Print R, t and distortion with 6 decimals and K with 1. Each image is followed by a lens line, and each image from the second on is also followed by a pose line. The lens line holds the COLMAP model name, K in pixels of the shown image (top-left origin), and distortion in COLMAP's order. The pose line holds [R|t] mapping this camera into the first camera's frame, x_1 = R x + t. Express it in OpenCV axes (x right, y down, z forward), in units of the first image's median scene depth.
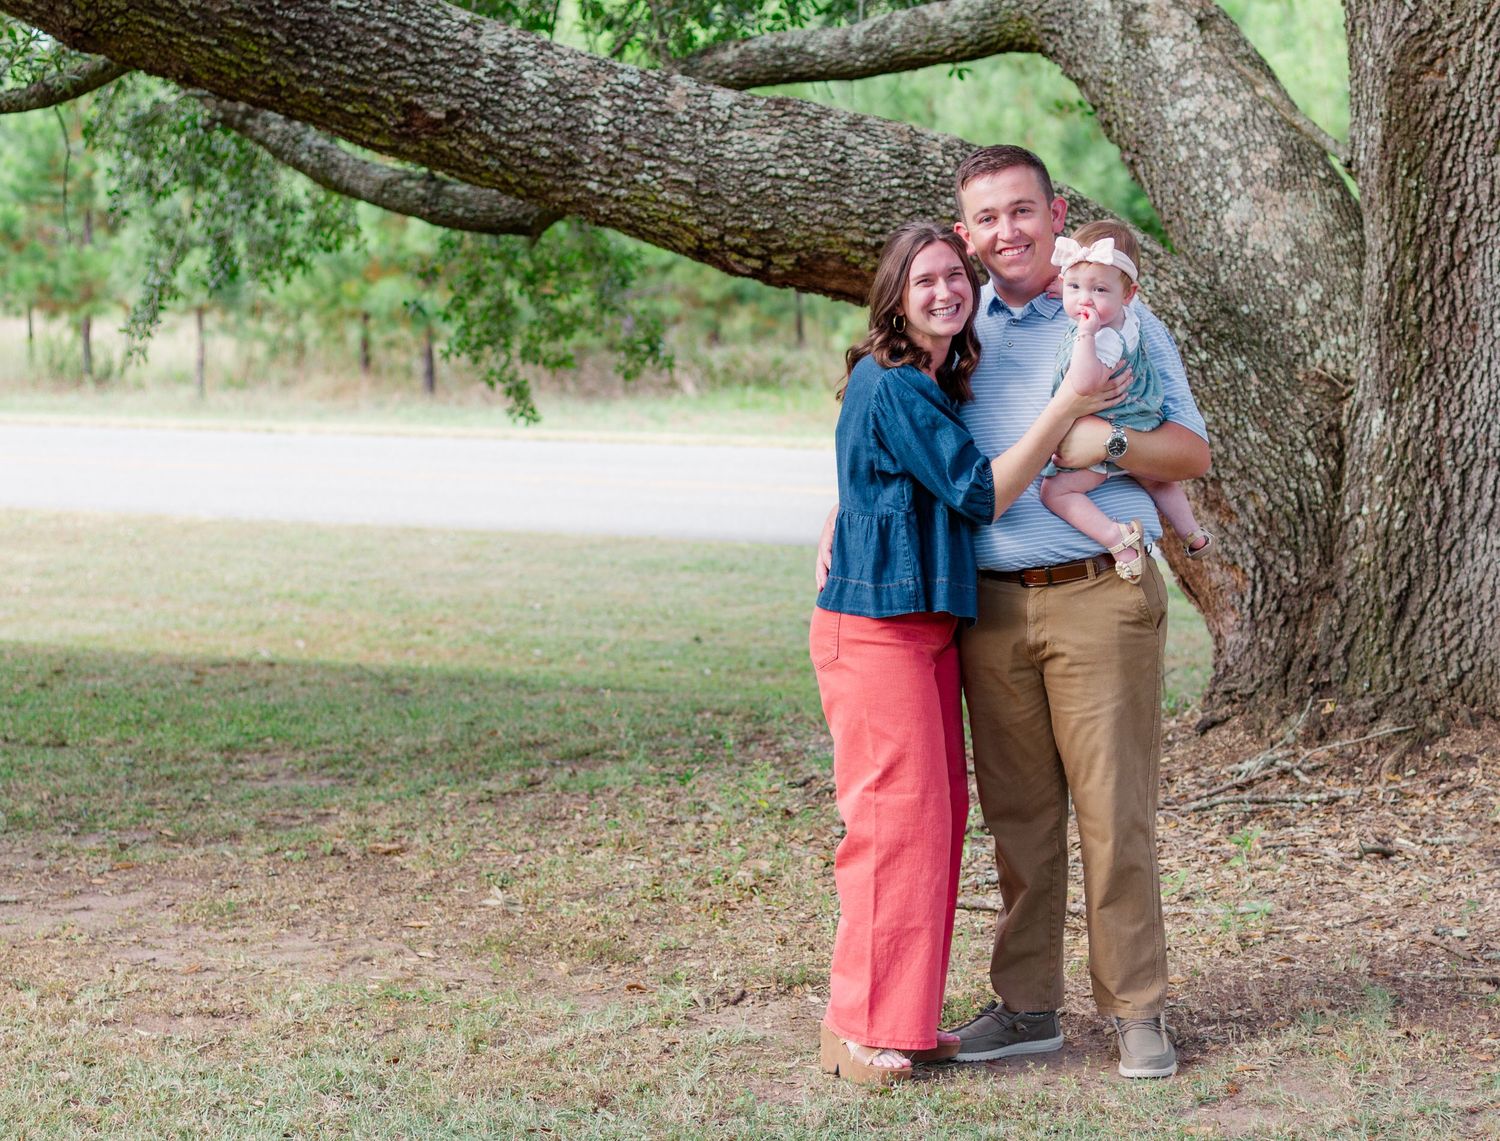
lens RADIAL K [[3602.3, 0, 750.3], [0, 3602.3, 571.1], [0, 0, 1]] dist [0.098055, 0.000000]
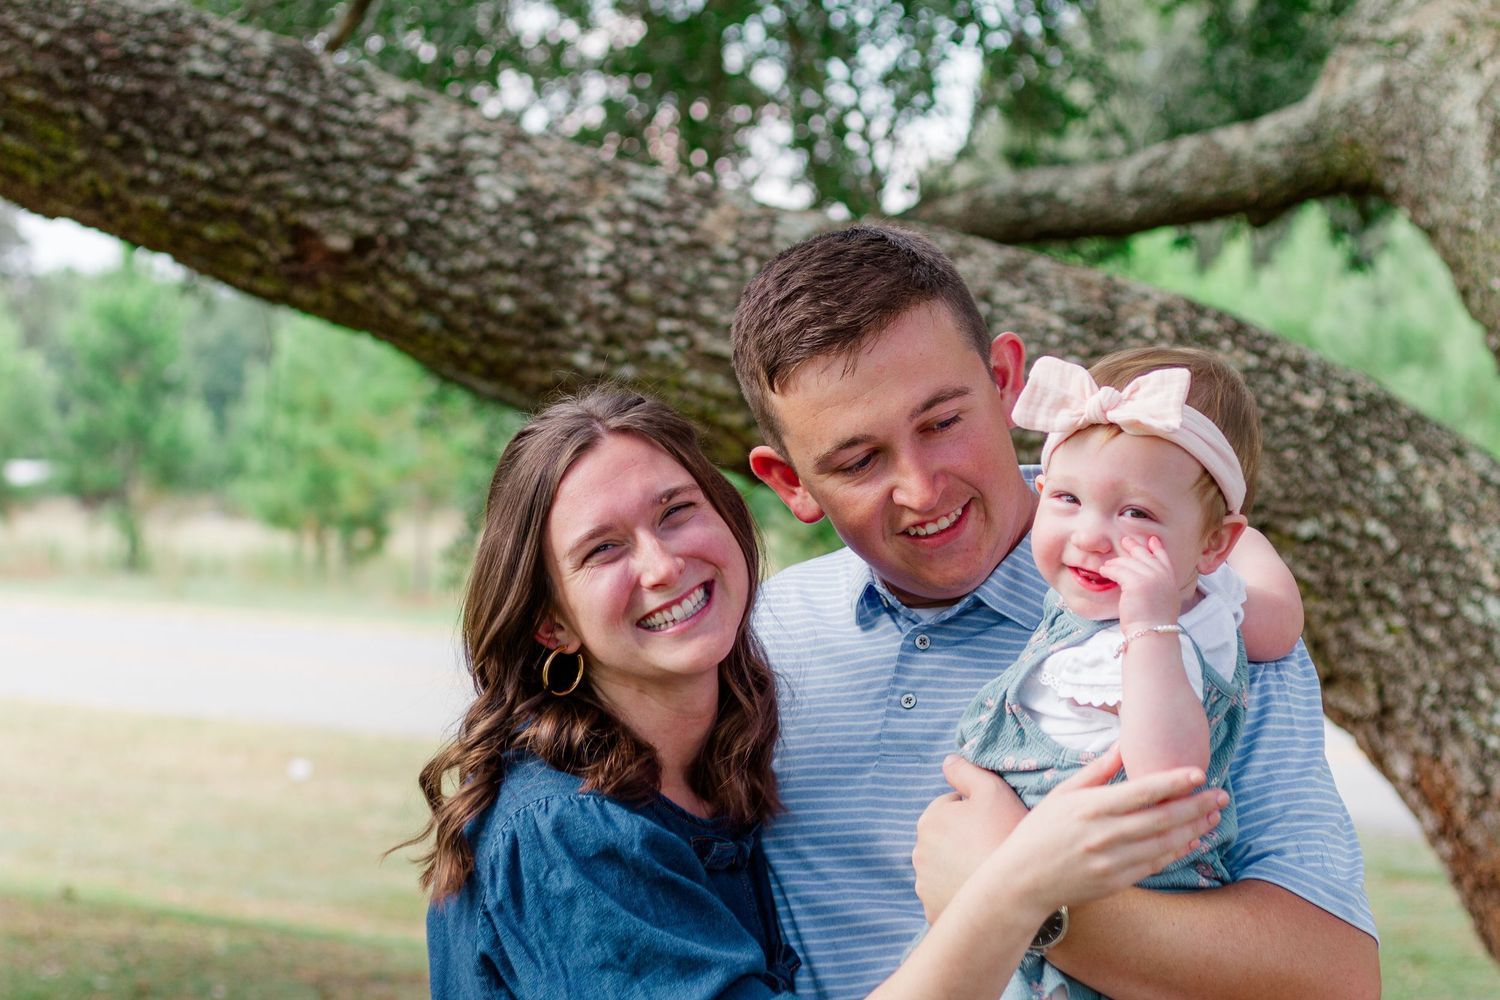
lens RADIAL K [[3567.0, 0, 749.0], [0, 3567.0, 499.3], [0, 0, 1]] dist [0.123178, 0.000000]
pose [[0.990172, 0.023389, -0.137888, 0.070375], [-0.034819, 0.996100, -0.081073, -0.034222], [0.135454, 0.085077, 0.987124, 0.400399]]
